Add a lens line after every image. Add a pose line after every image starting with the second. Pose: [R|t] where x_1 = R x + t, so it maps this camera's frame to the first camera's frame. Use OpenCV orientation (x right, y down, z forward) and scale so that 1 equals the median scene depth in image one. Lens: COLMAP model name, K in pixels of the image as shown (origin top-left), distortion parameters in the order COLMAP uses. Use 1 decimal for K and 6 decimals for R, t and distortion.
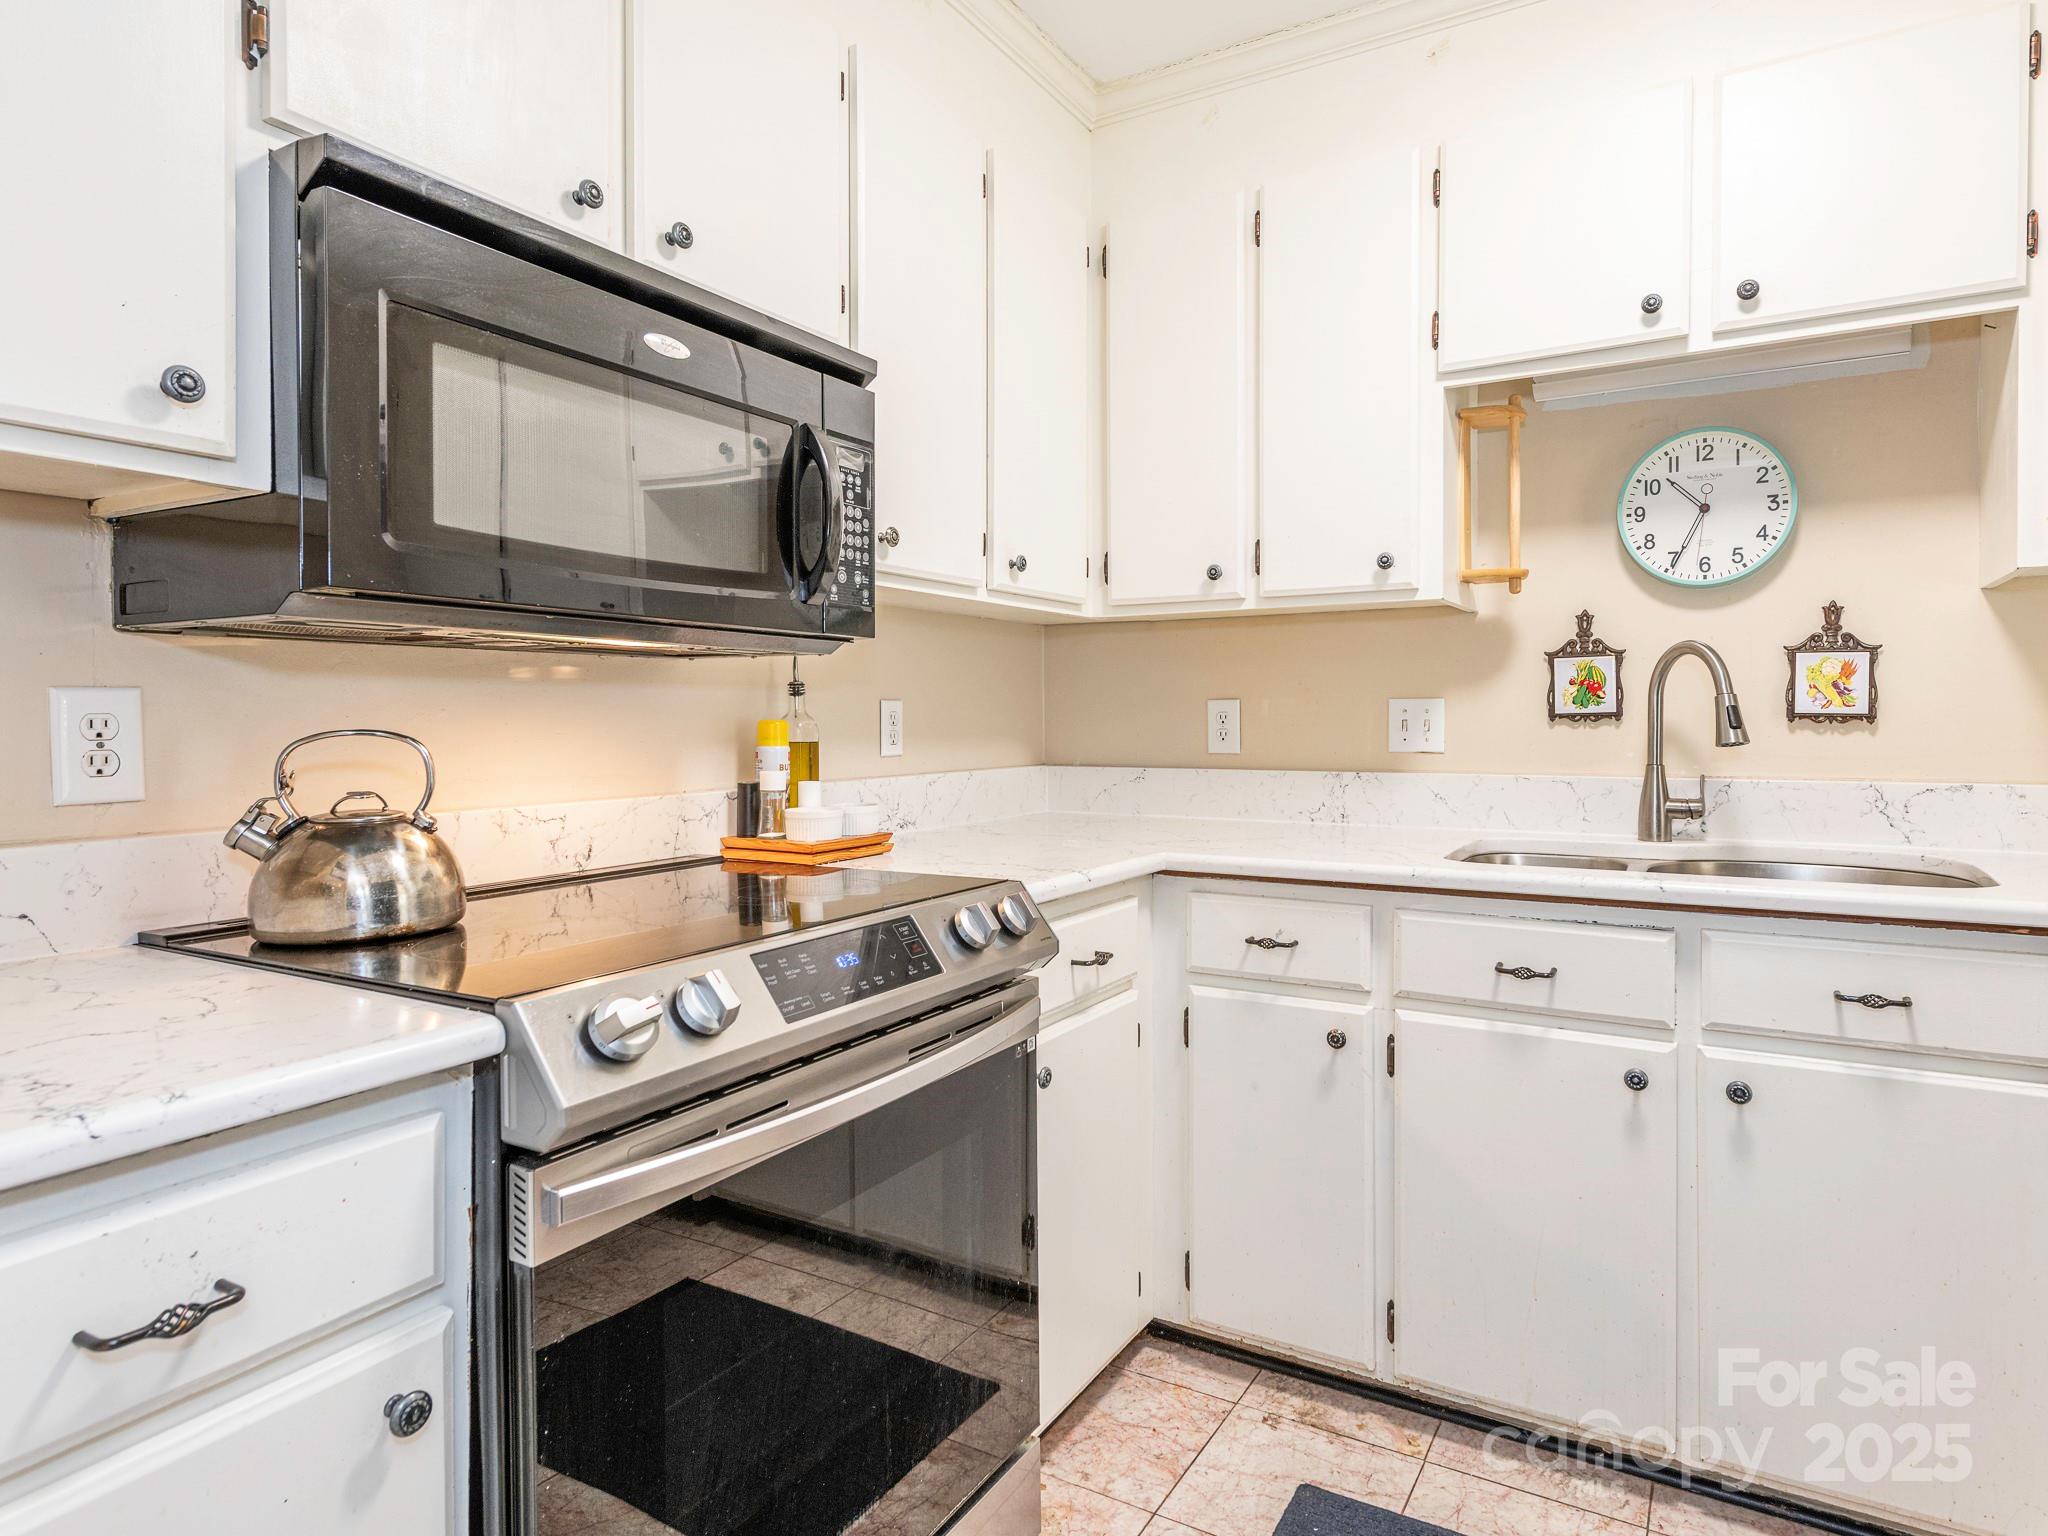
lens RADIAL K [[1160.6, 0, 1032.3], [0, 1160.6, 727.3], [0, 0, 1]] dist [-0.023238, -0.002242]
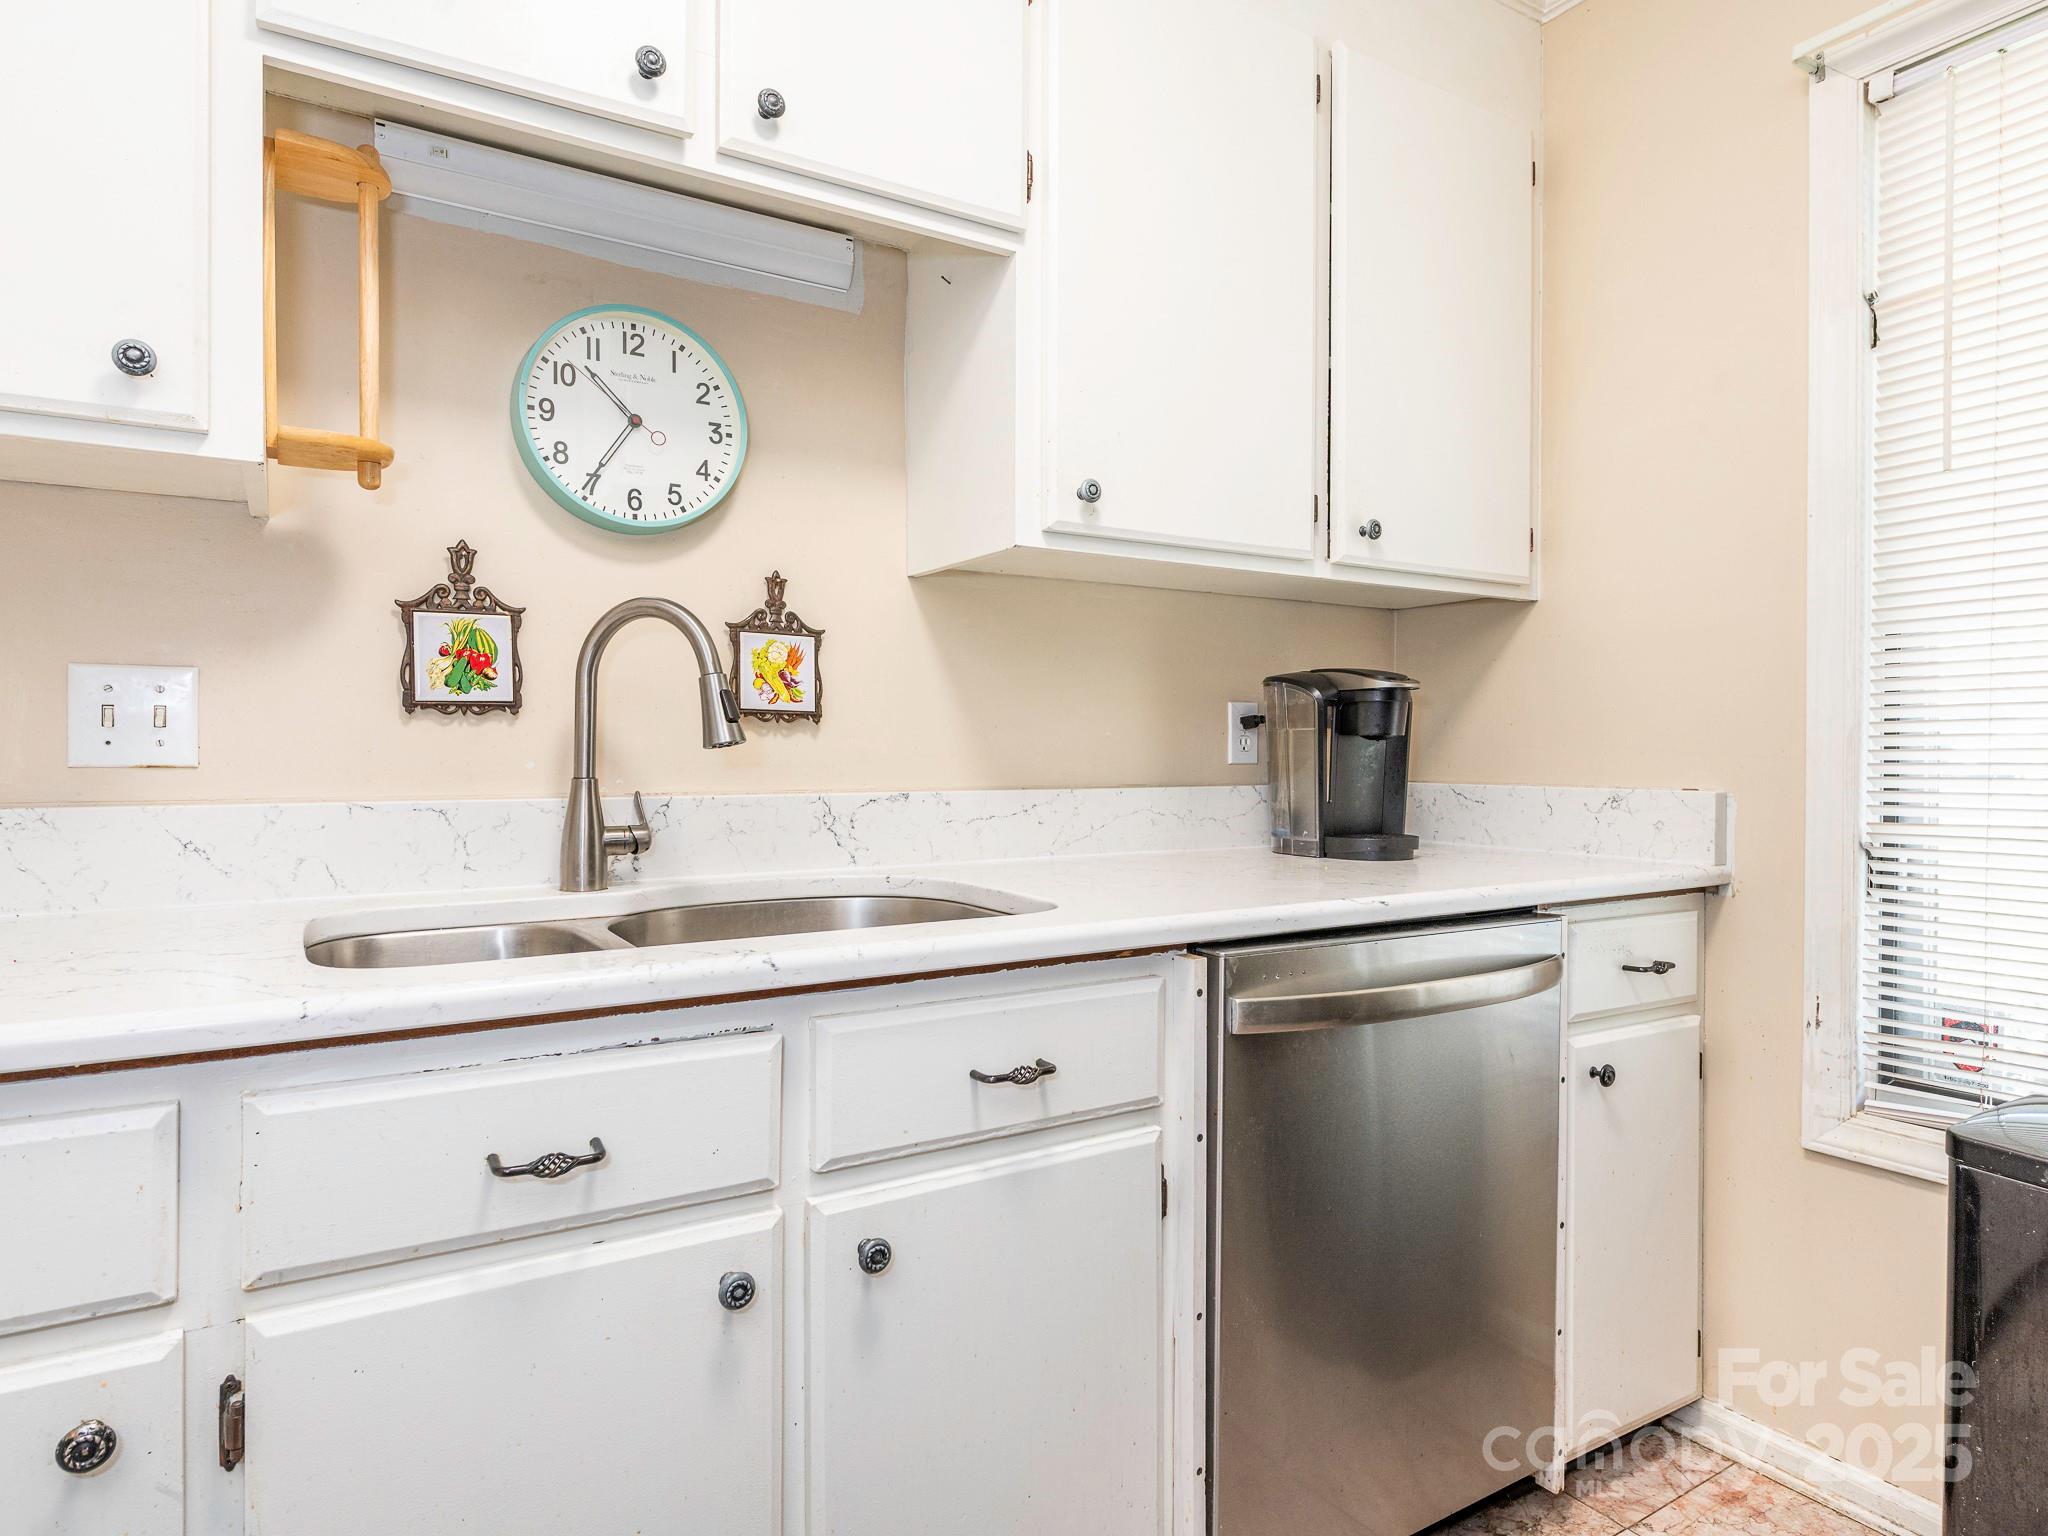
lens RADIAL K [[1199.2, 0, 1036.0], [0, 1199.2, 759.5], [0, 0, 1]] dist [0.025139, -0.006847]
pose [[0.448906, -0.000841, 0.893579, 0.024158], [0.001544, 0.999999, 0.000165, 0.022077], [-0.893578, 0.001306, 0.448907, 0.446002]]
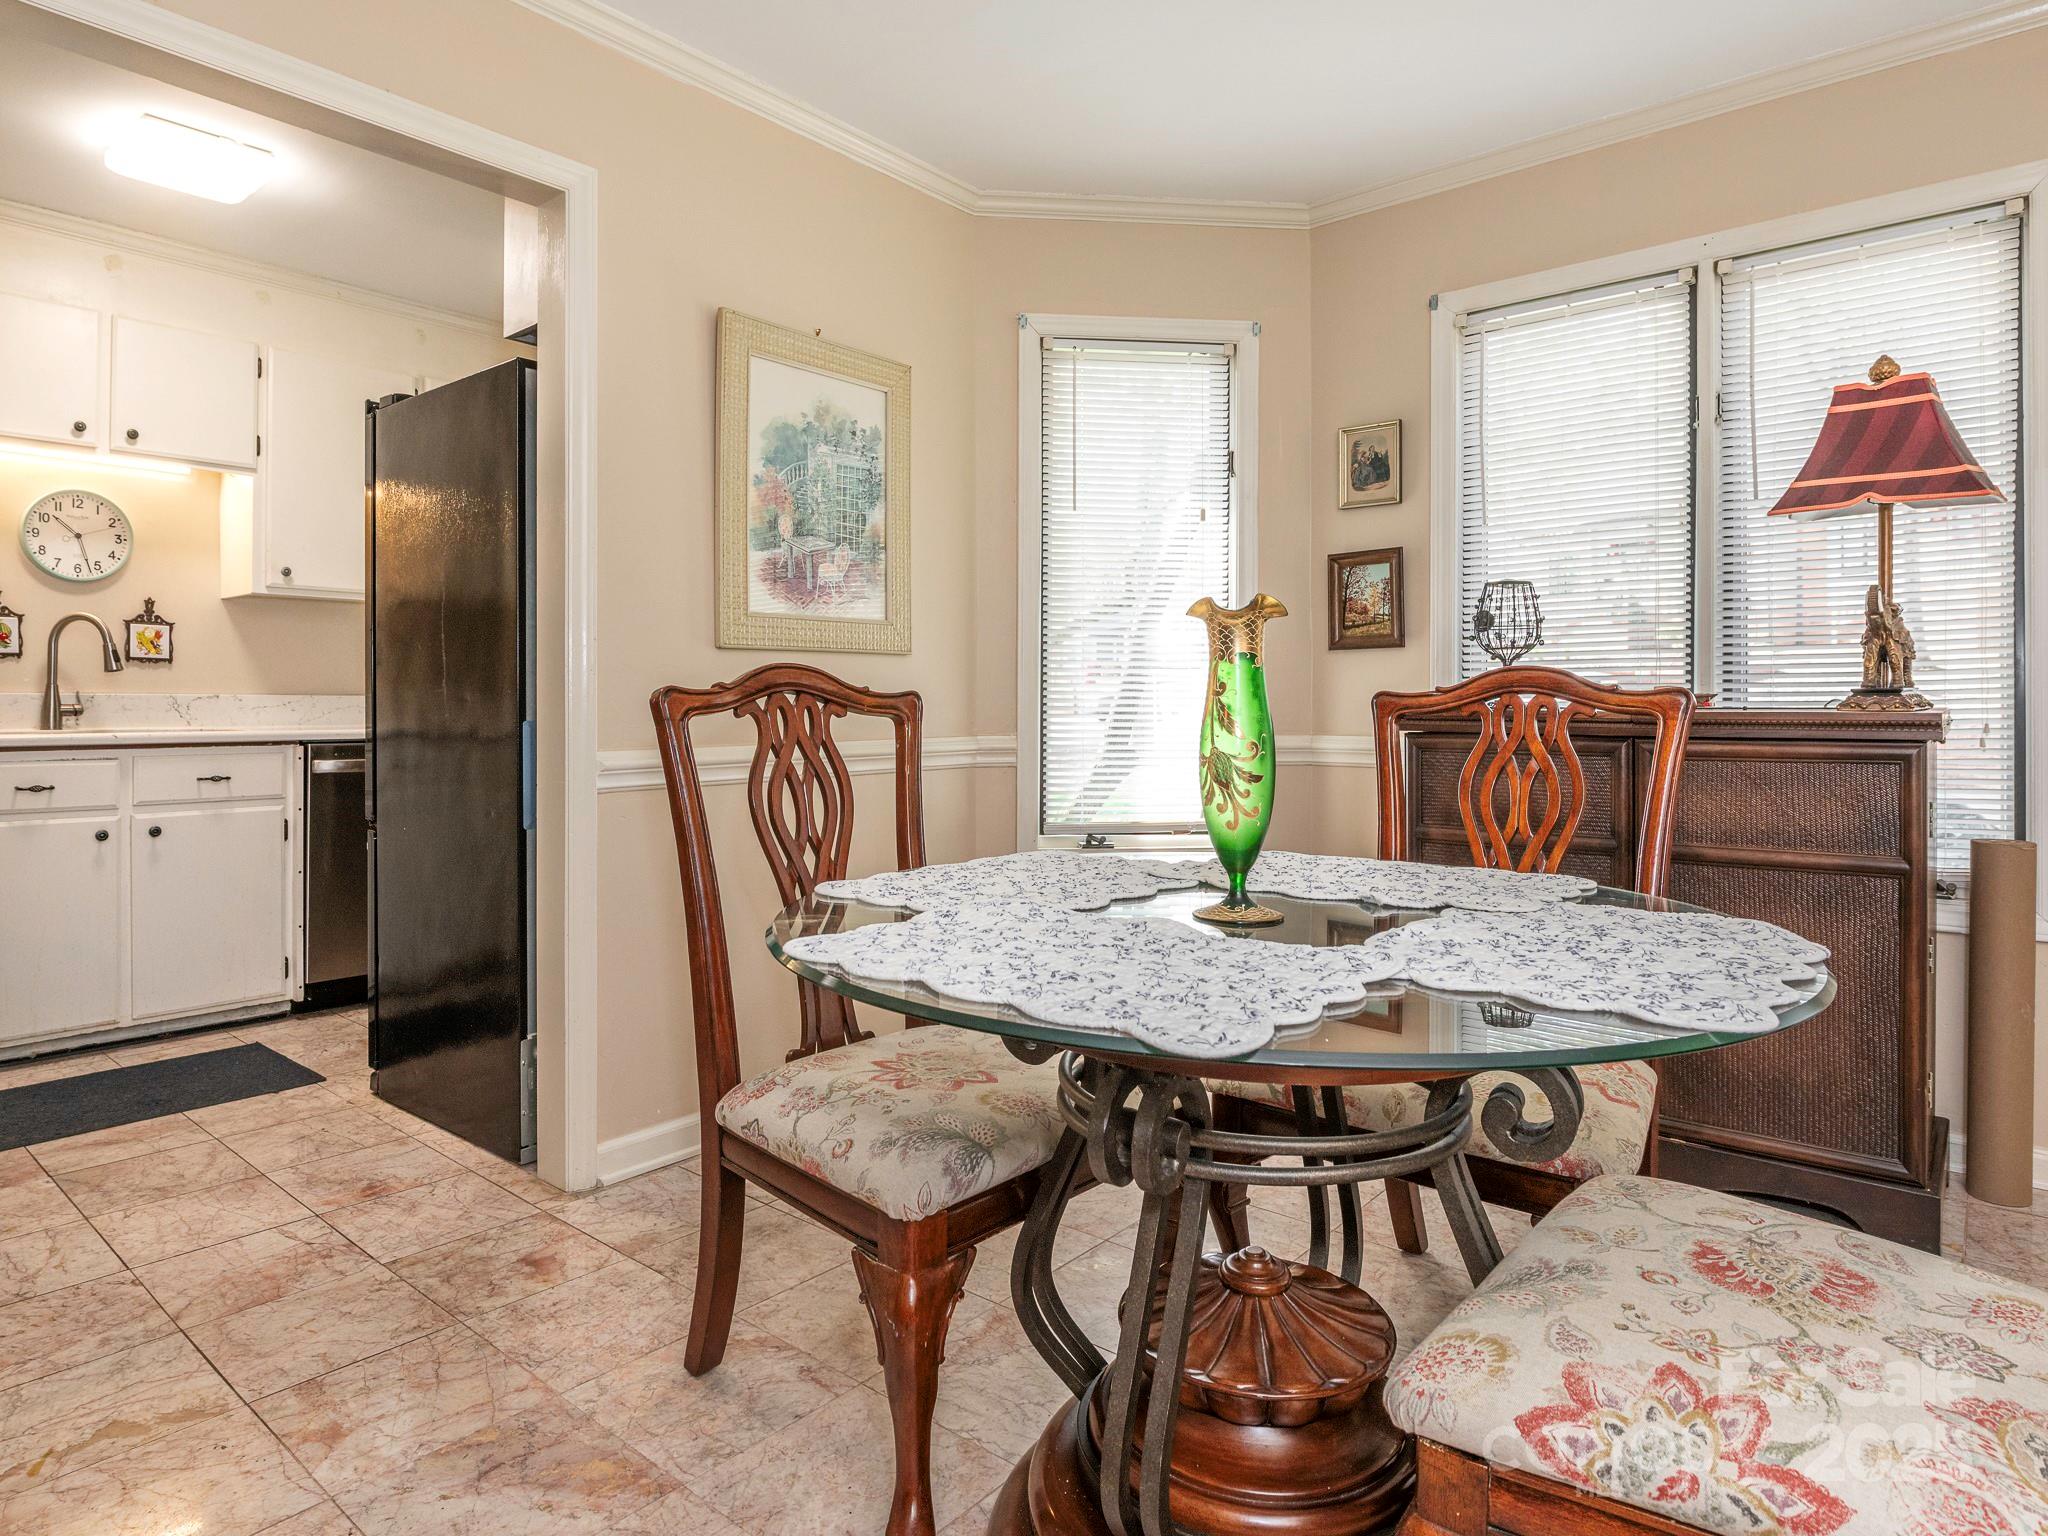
lens RADIAL K [[1160.6, 0, 972.1], [0, 1160.6, 704.2], [0, 0, 1]] dist [-0.023238, -0.002242]
pose [[0.164806, 0.005485, 0.986311, -0.888567], [0.004986, 0.999967, -0.006394, 0.079635], [-0.986313, 0.005971, 0.164774, -0.602819]]
